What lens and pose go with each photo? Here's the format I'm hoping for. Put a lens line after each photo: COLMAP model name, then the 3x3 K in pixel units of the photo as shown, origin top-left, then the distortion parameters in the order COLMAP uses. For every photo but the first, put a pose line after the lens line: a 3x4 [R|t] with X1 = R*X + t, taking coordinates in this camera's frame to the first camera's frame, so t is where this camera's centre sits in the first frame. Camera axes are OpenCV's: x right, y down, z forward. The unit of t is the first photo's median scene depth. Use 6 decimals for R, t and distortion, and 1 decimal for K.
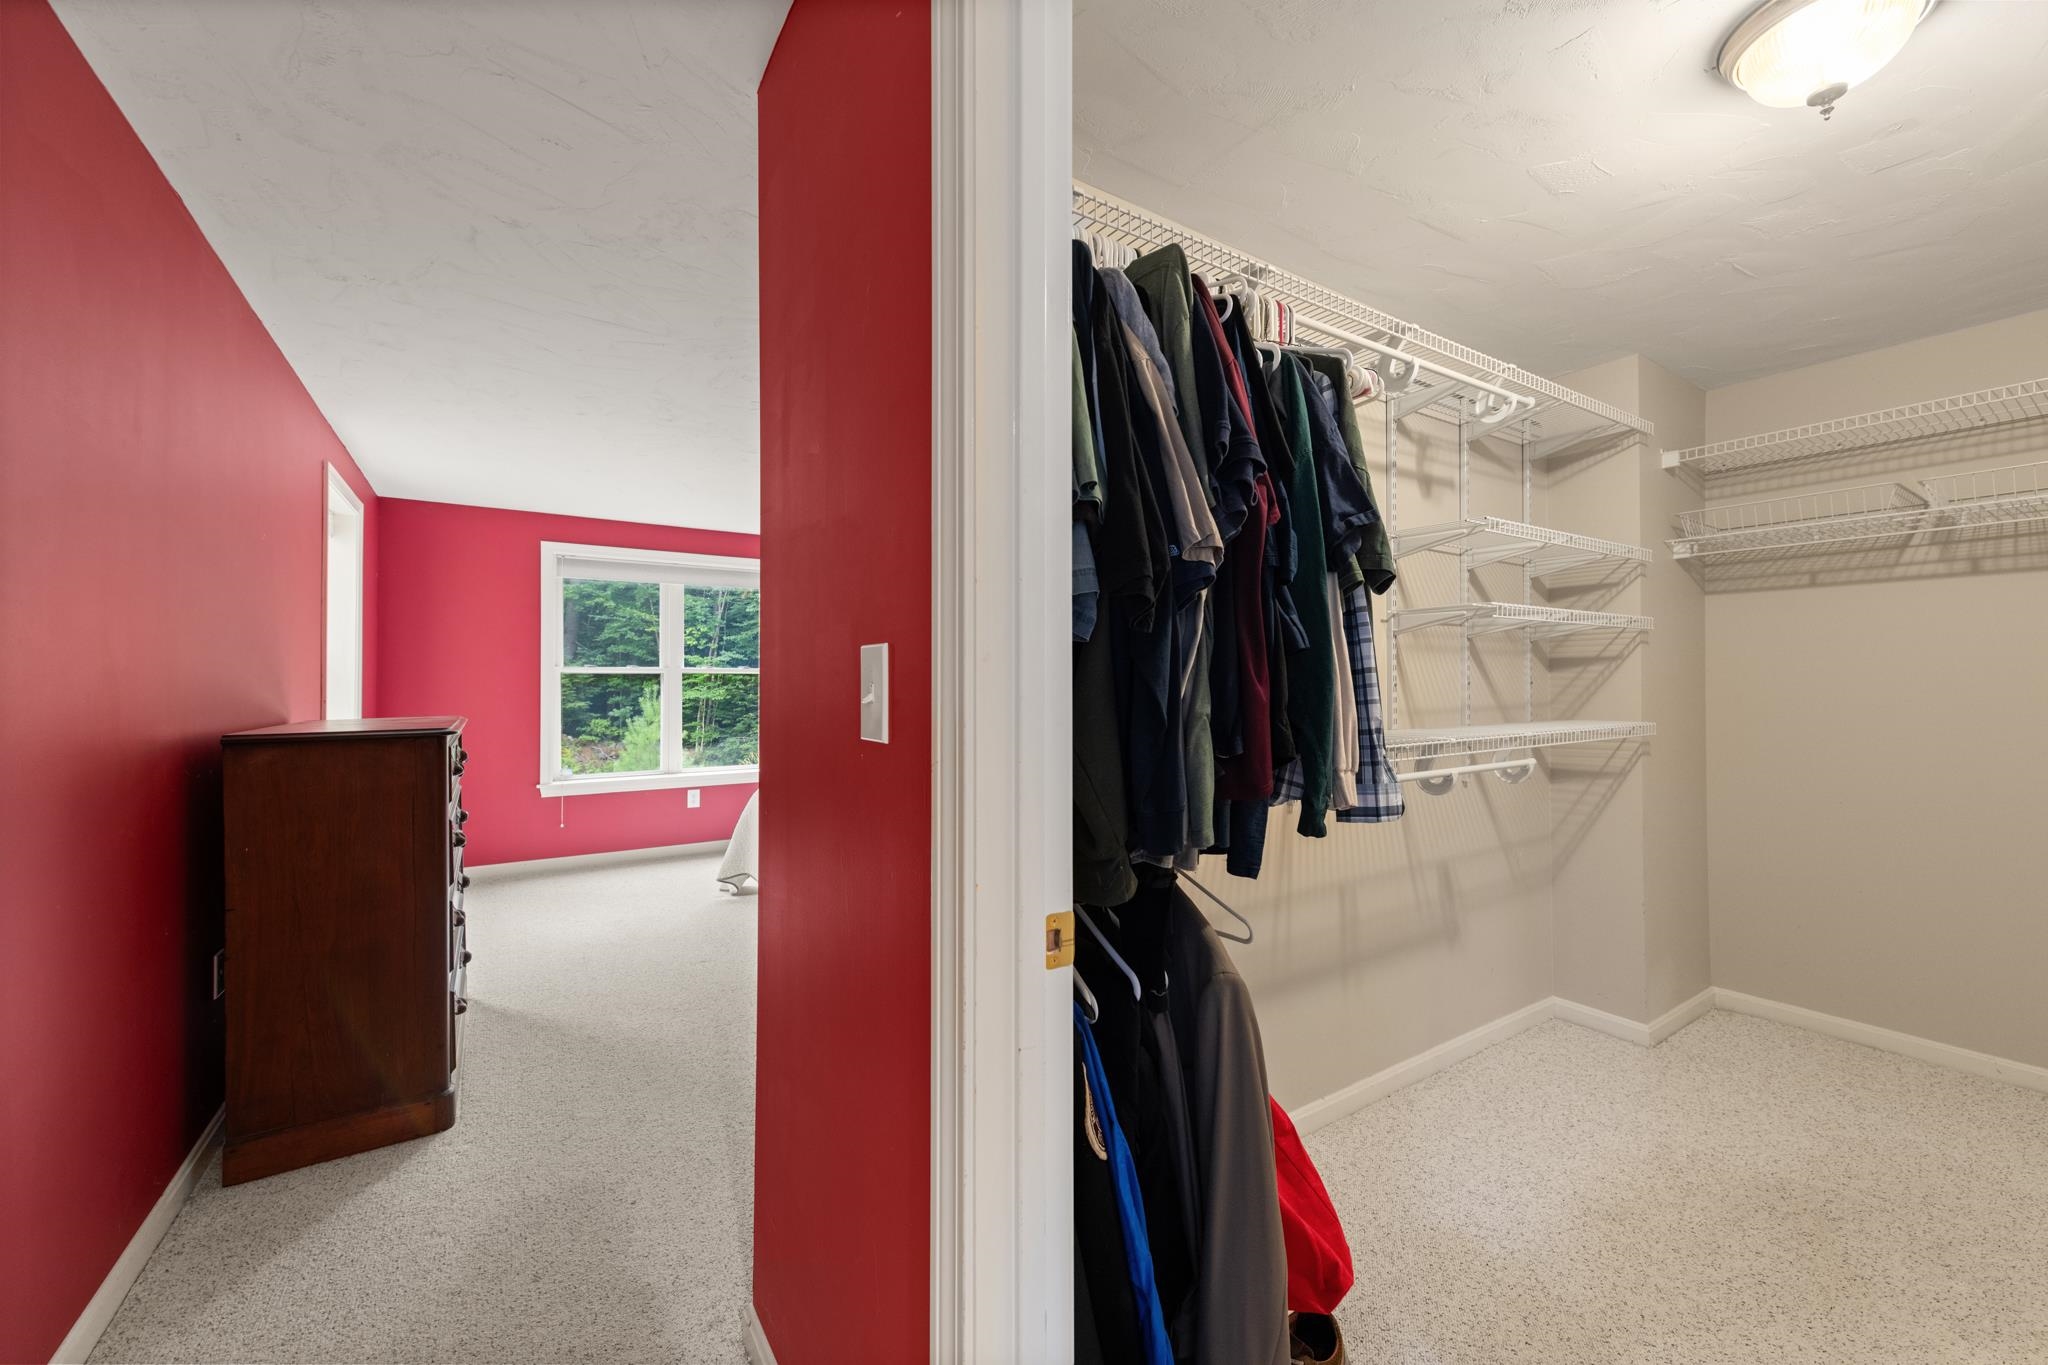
lens RADIAL K [[801.0, 0, 1032.6], [0, 801.0, 680.1], [0, 0, 1]] dist [0.001960, -0.000260]
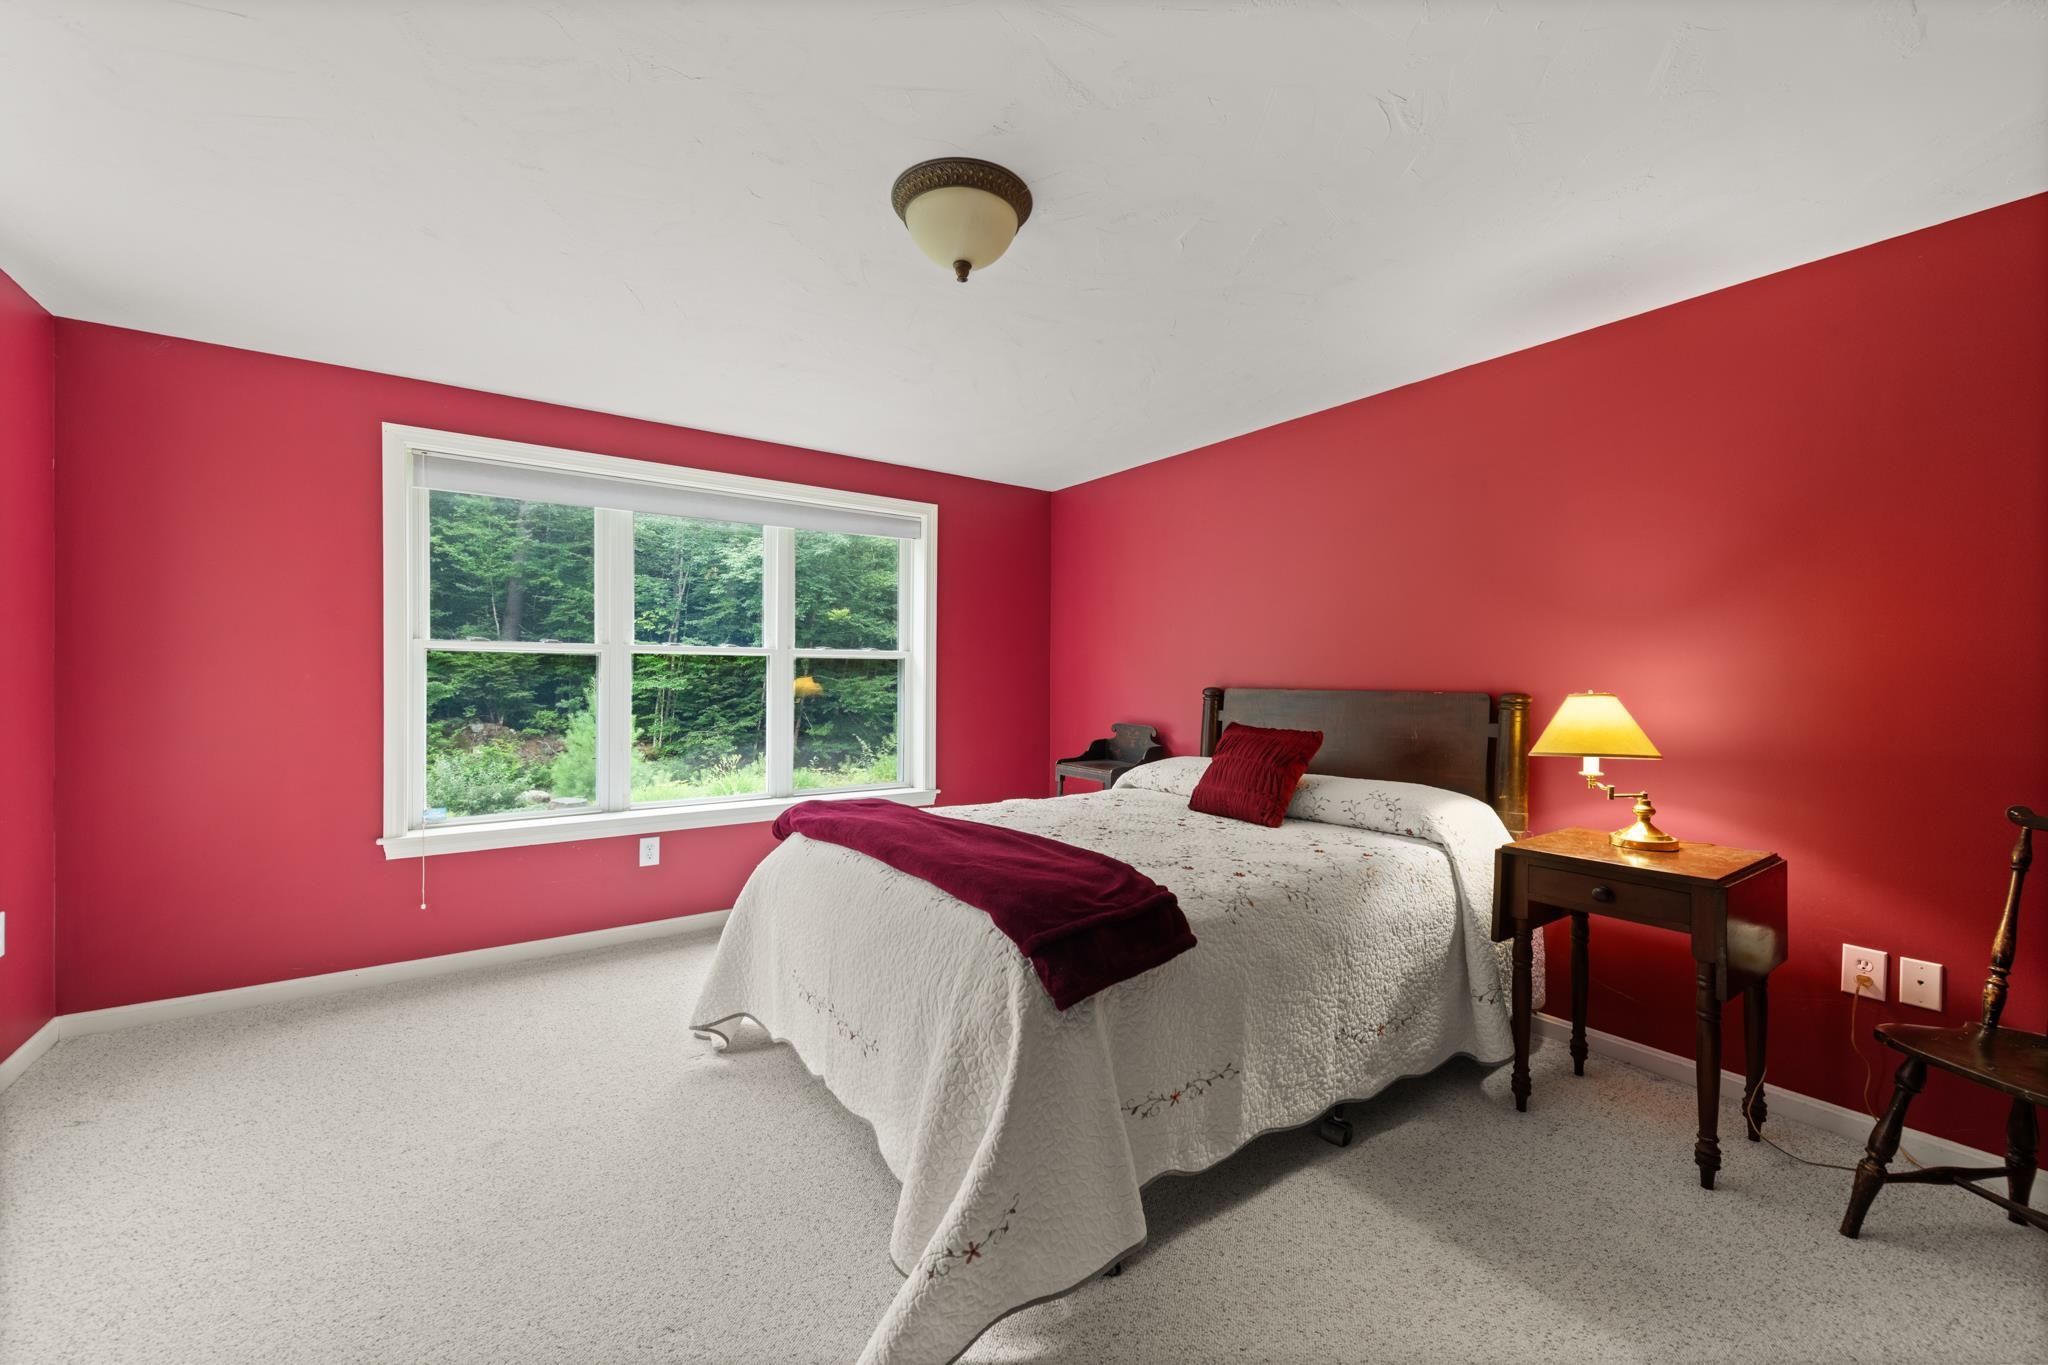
lens RADIAL K [[801.0, 0, 1034.0], [0, 801.0, 678.3], [0, 0, 1]] dist [0.001960, -0.000260]
pose [[0.998949, 0.006498, 0.045376, -0.029936], [-0.006879, 0.999942, 0.008243, 0.000848], [-0.045320, -0.008546, 0.998936, 0.071353]]
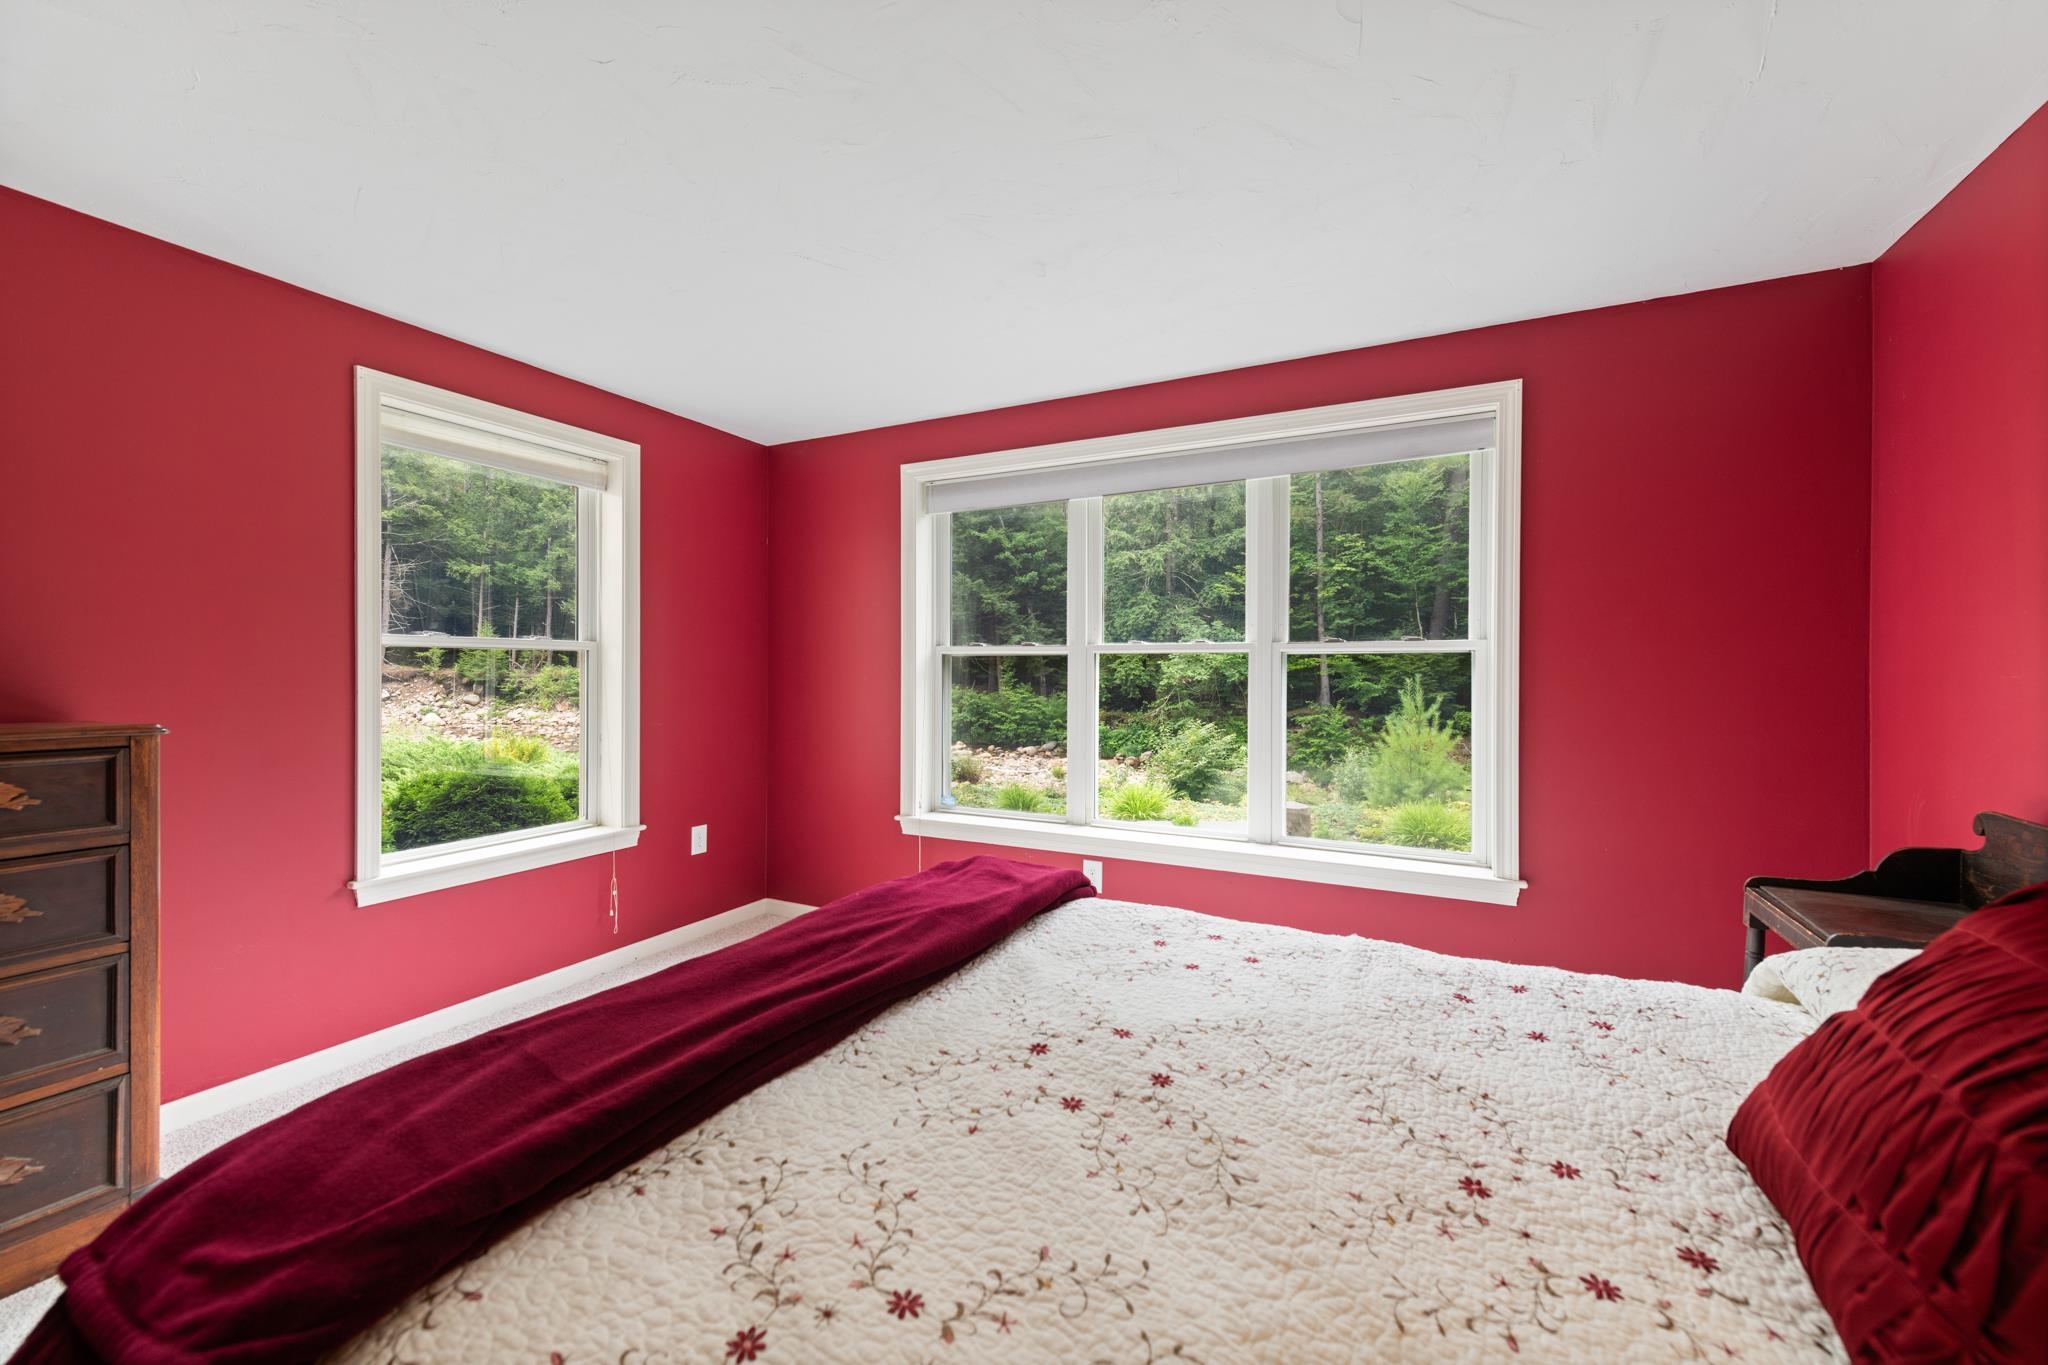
lens RADIAL K [[801.0, 0, 1029.2], [0, 801.0, 667.9], [0, 0, 1]] dist [0.001960, -0.000260]
pose [[0.491639, -0.001088, -0.870798, 0.007759], [-0.000202, 0.999999, -0.001363, 0.000590], [0.870799, 0.000846, 0.491639, 0.136040]]
